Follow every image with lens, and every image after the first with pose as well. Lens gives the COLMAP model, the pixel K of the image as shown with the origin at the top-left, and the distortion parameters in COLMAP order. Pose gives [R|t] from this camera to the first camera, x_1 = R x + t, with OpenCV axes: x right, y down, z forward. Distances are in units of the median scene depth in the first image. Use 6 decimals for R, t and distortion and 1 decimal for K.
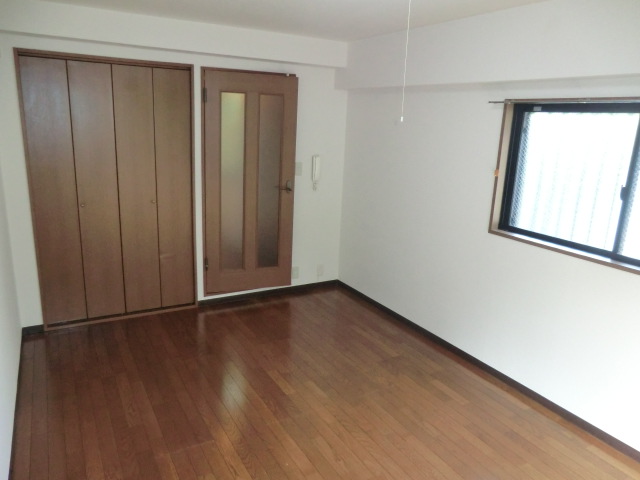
lens RADIAL K [[475.2, 0, 322.1], [0, 475.2, 242.3], [0, 0, 1]] dist [-0.095775, 0.099227]
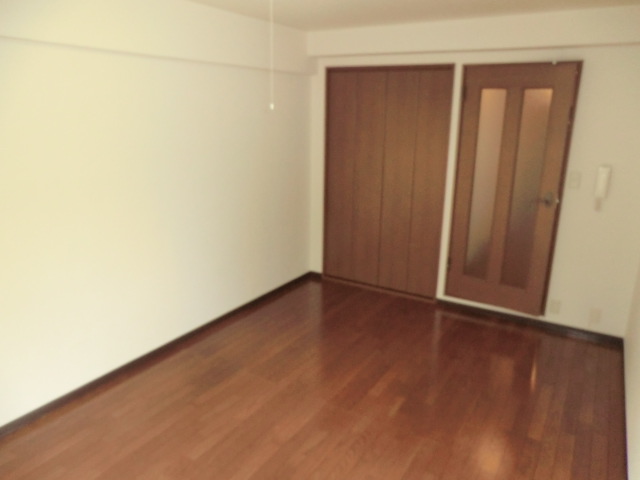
lens RADIAL K [[475.2, 0, 321.3], [0, 475.2, 239.3], [0, 0, 1]] dist [-0.095775, 0.099227]
pose [[0.466998, 0.198877, -0.861604, 0.495487], [-0.216058, 0.970510, 0.106910, -0.054716], [0.857457, 0.136230, 0.496195, 0.286727]]
